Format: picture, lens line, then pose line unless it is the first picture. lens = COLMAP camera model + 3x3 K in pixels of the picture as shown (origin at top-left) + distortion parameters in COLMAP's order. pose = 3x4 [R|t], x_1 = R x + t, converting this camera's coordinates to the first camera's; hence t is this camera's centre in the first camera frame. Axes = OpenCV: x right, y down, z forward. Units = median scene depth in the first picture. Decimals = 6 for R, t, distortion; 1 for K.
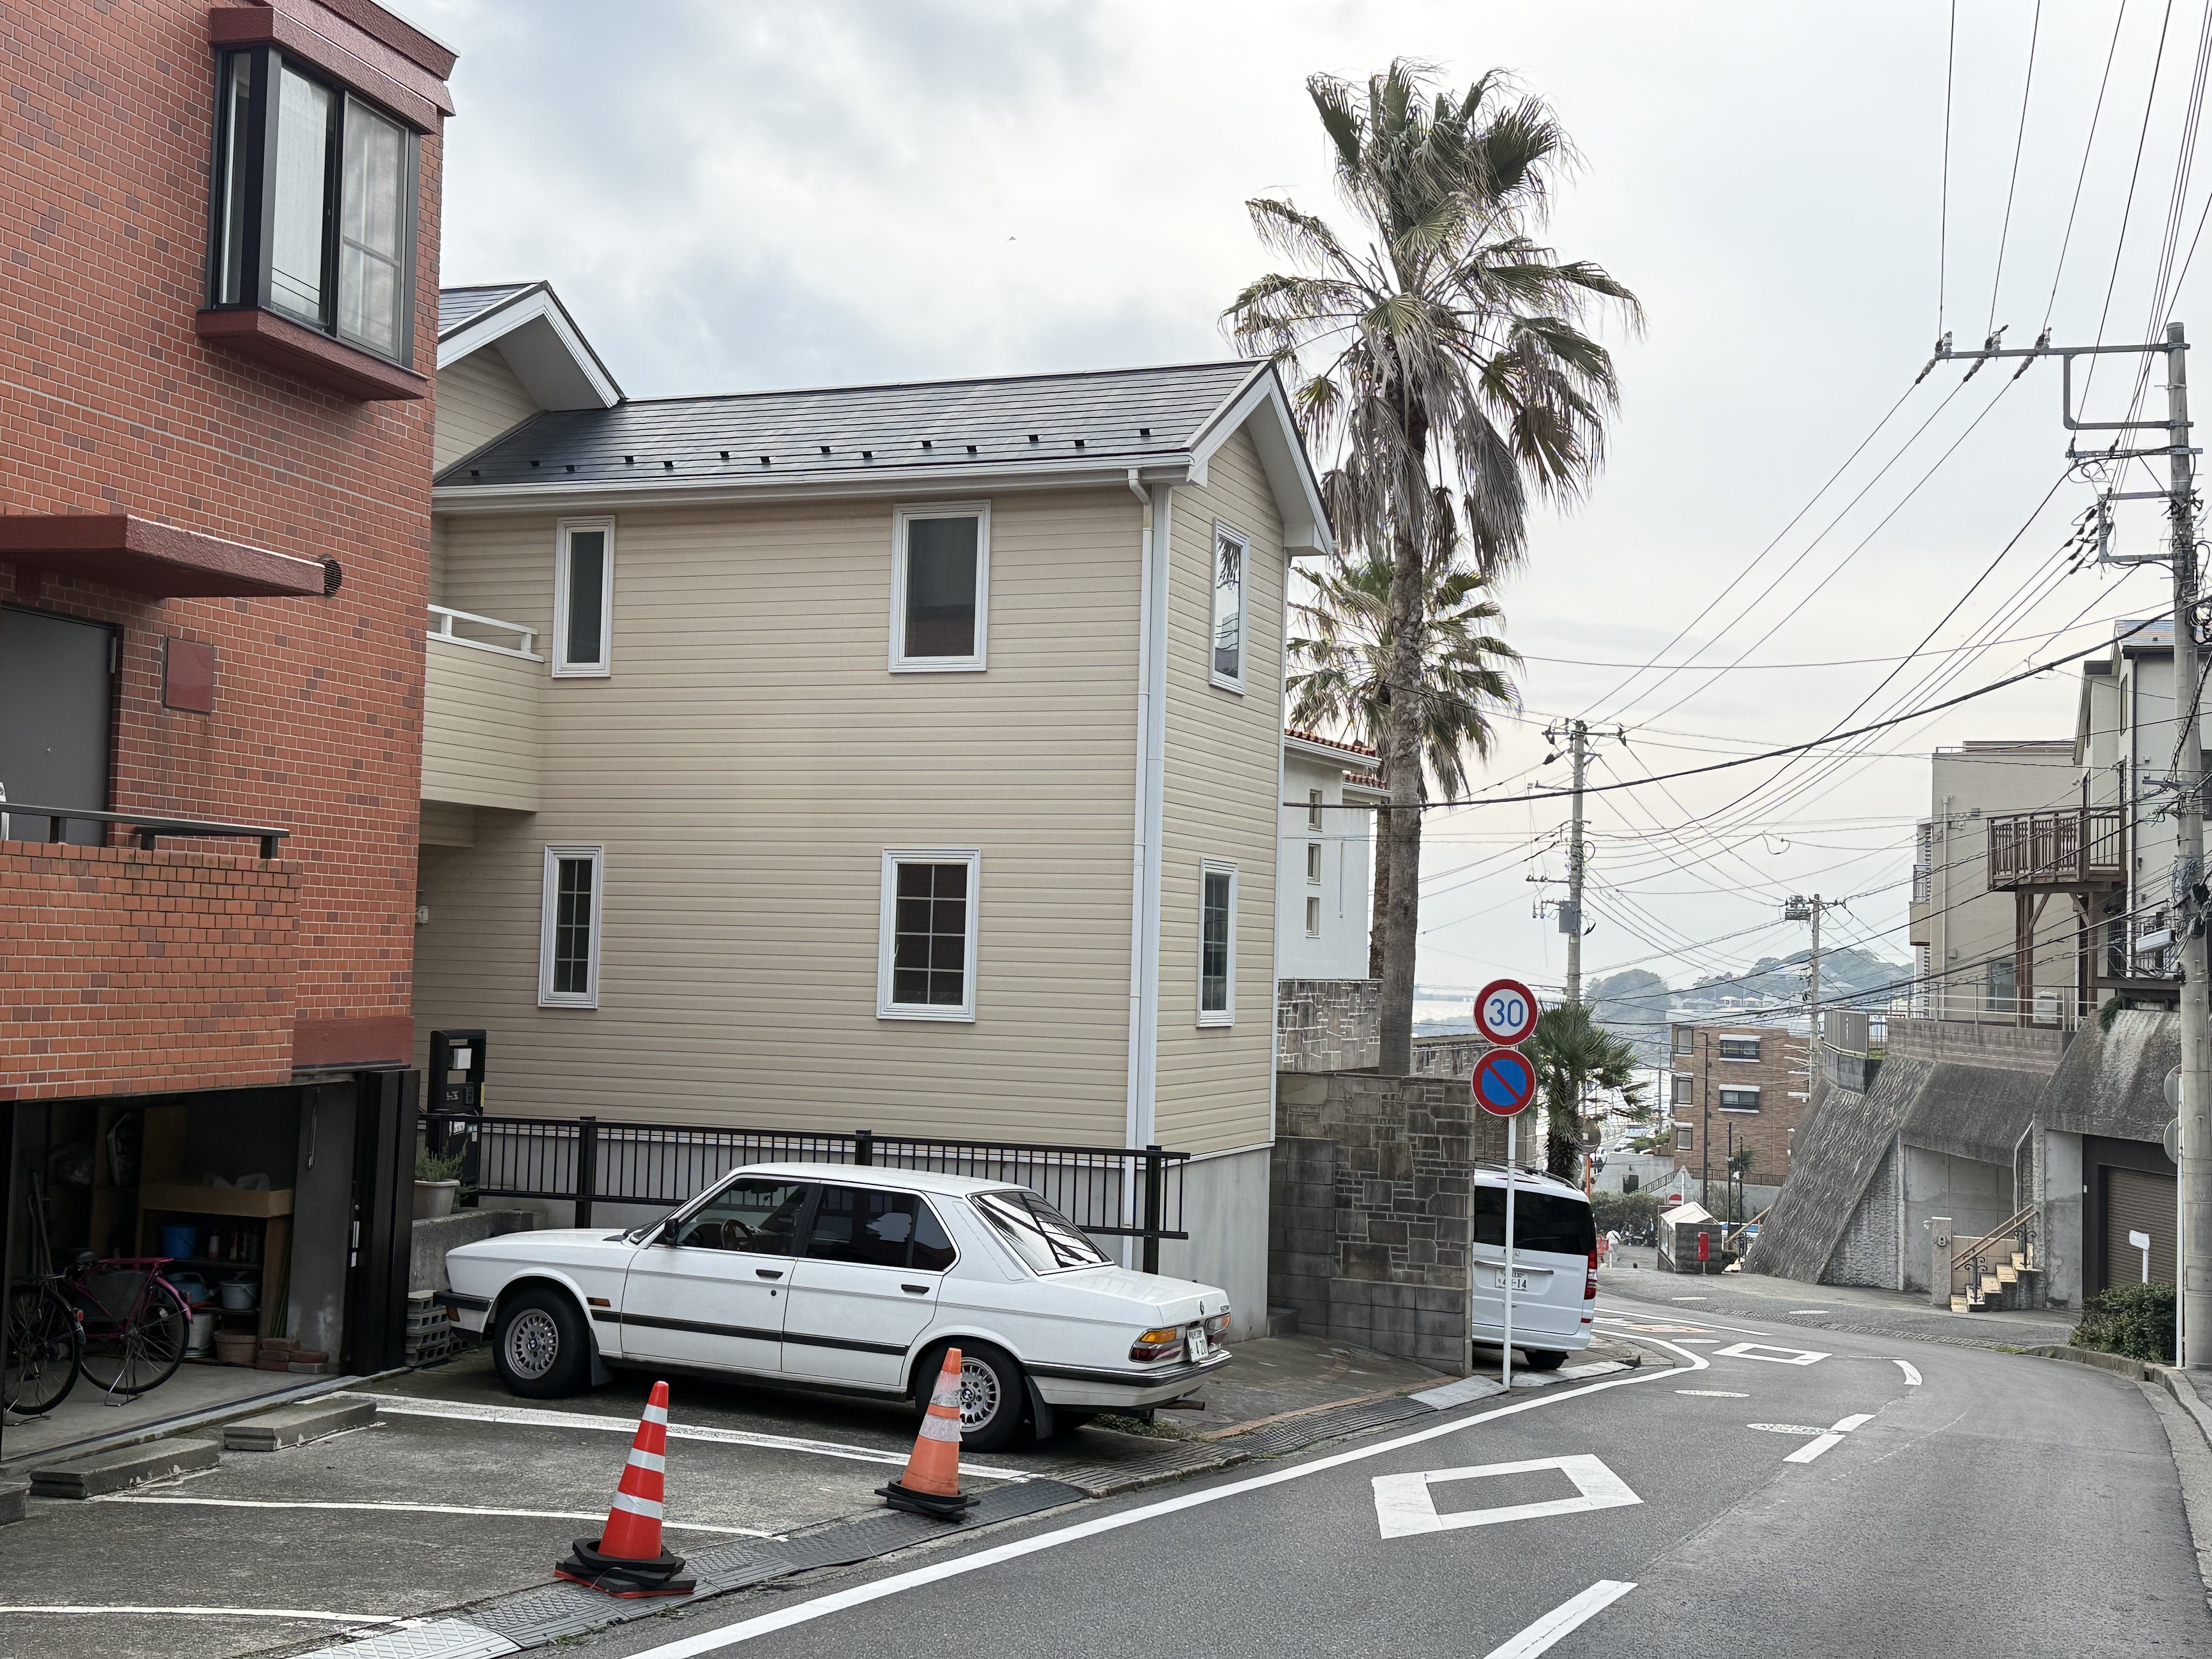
lens RADIAL K [[2463.3, 0, 1107.9], [0, 2463.3, 821.3], [0, 0, 1]] dist [0.119451, 0.000000]
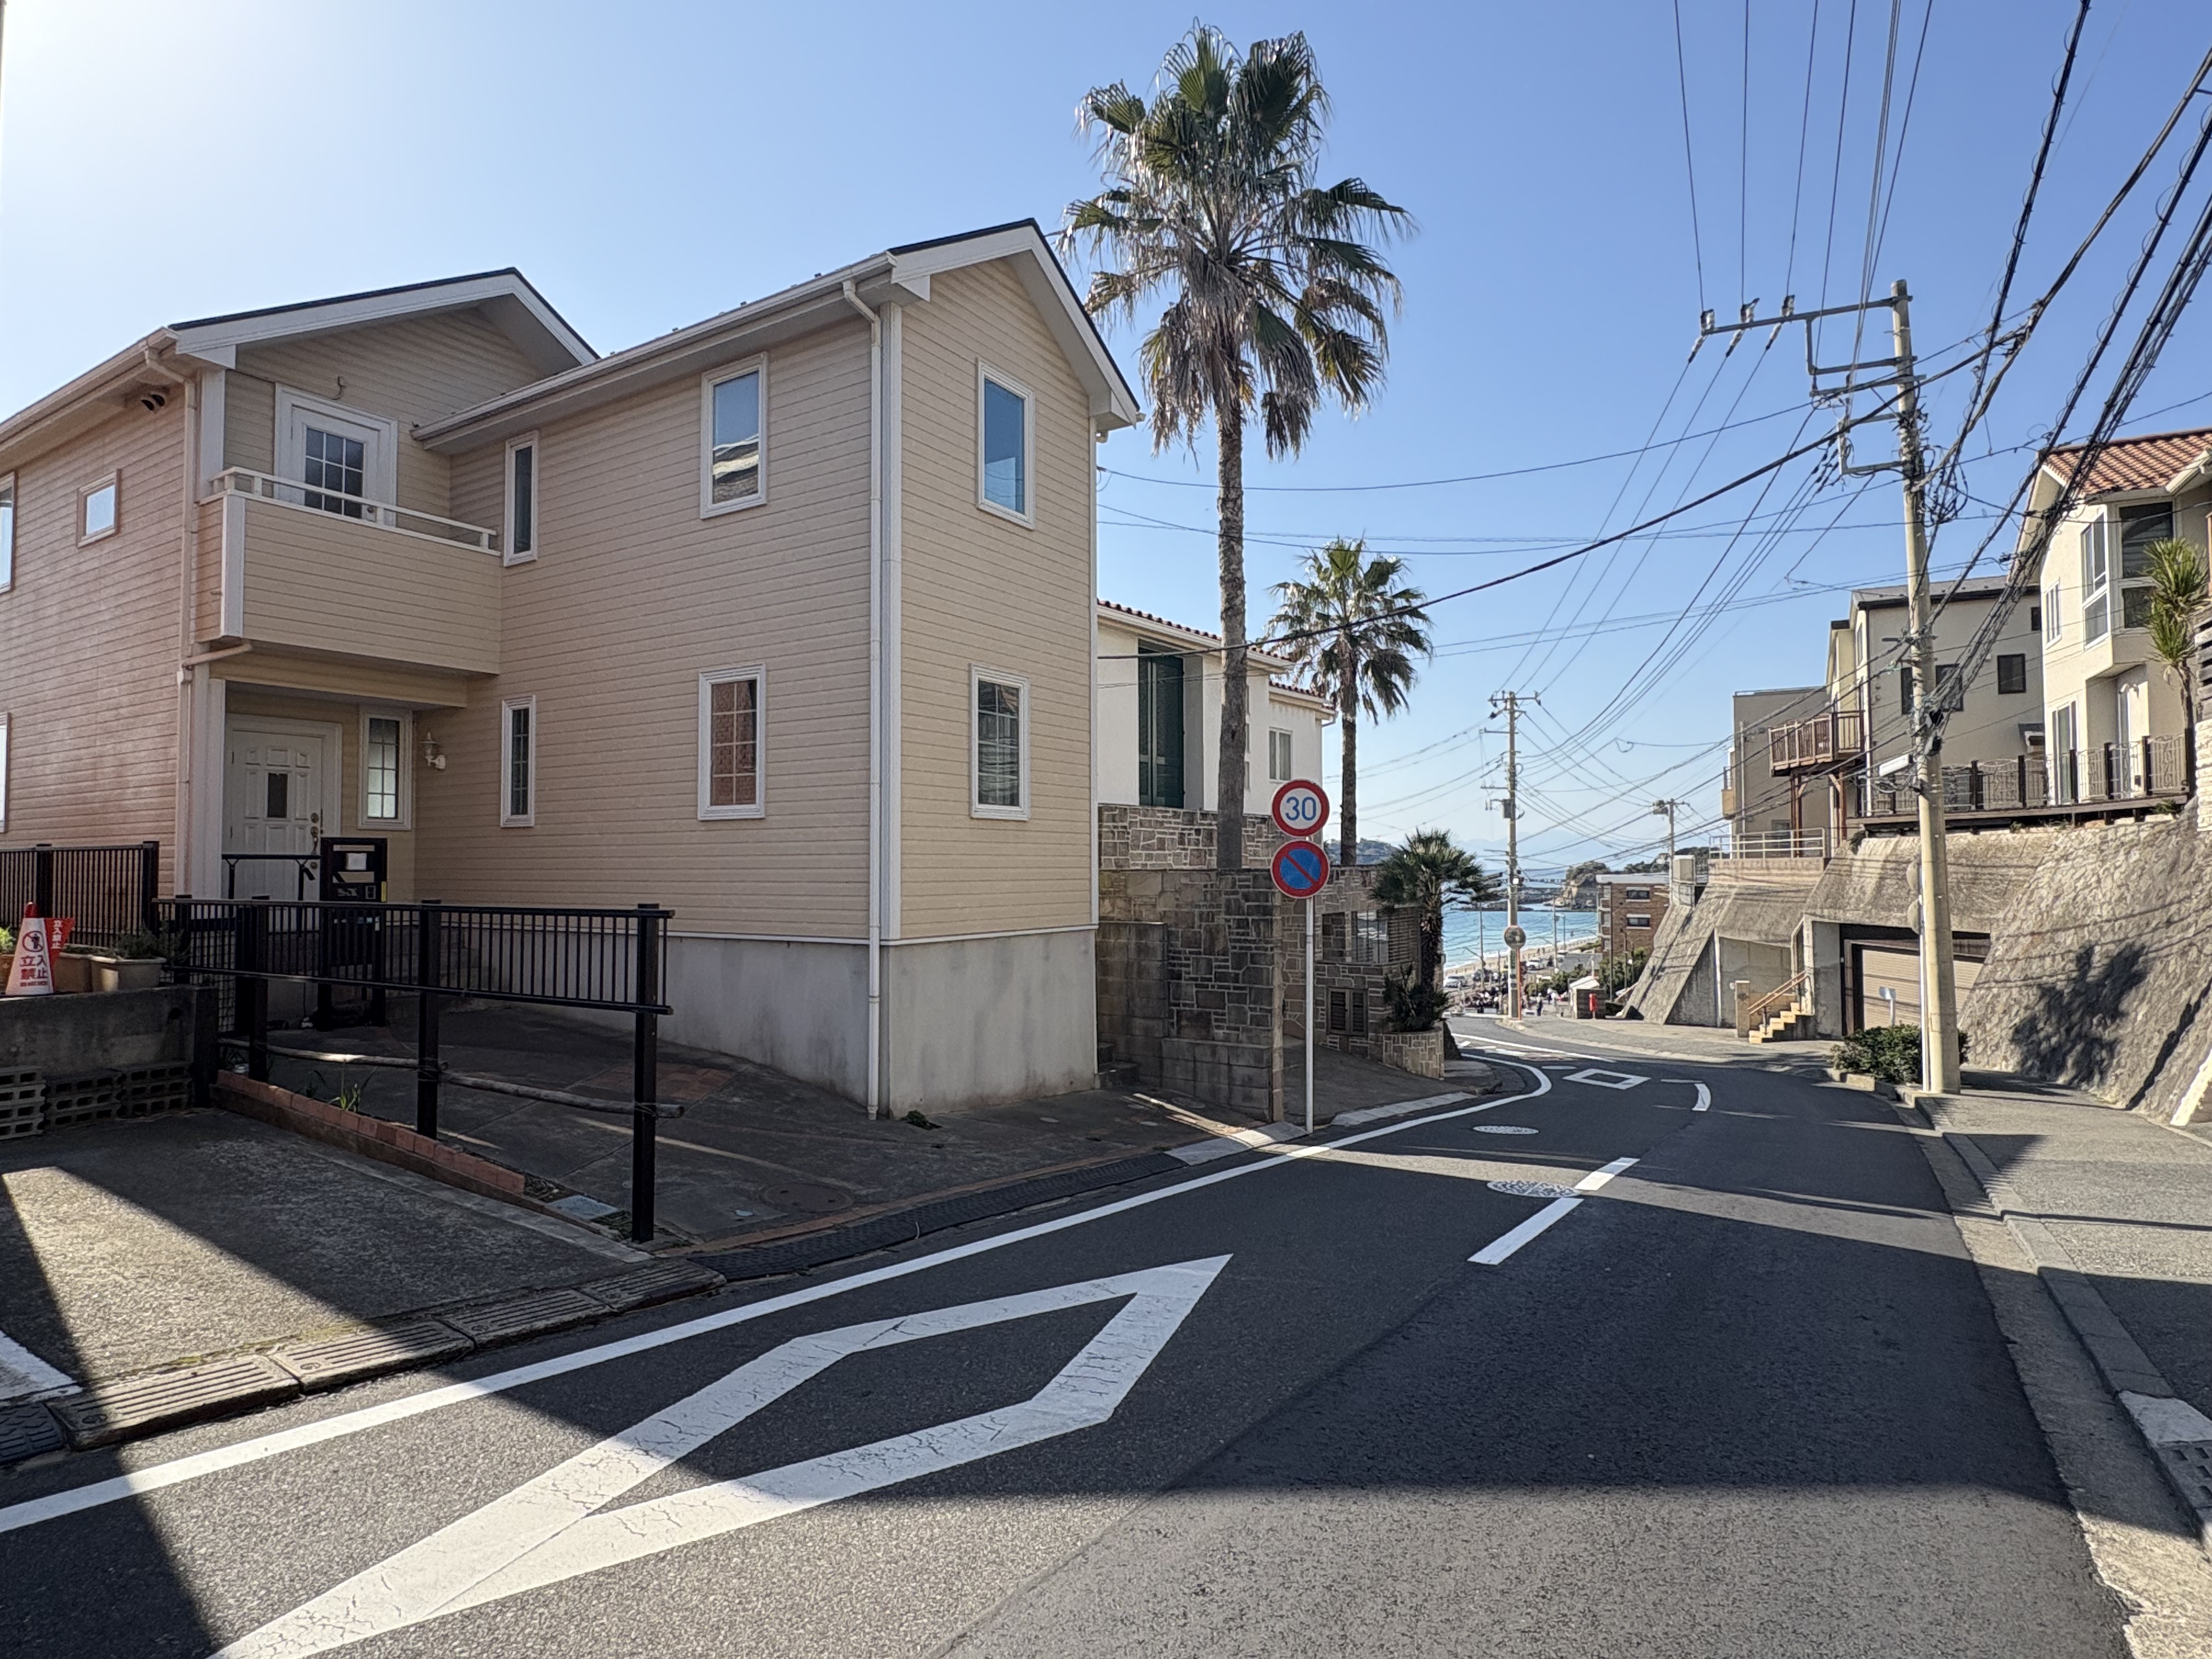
lens RADIAL K [[1172.0, 0, 1095.5], [0, 1172.0, 829.2], [0, 0, 1]] dist [-0.003026, 0.001323]
pose [[0.980689, -0.036752, -0.192089, 0.171631], [0.040793, 0.999021, 0.017124, 0.073576], [0.191272, -0.024629, 0.981228, 0.446363]]
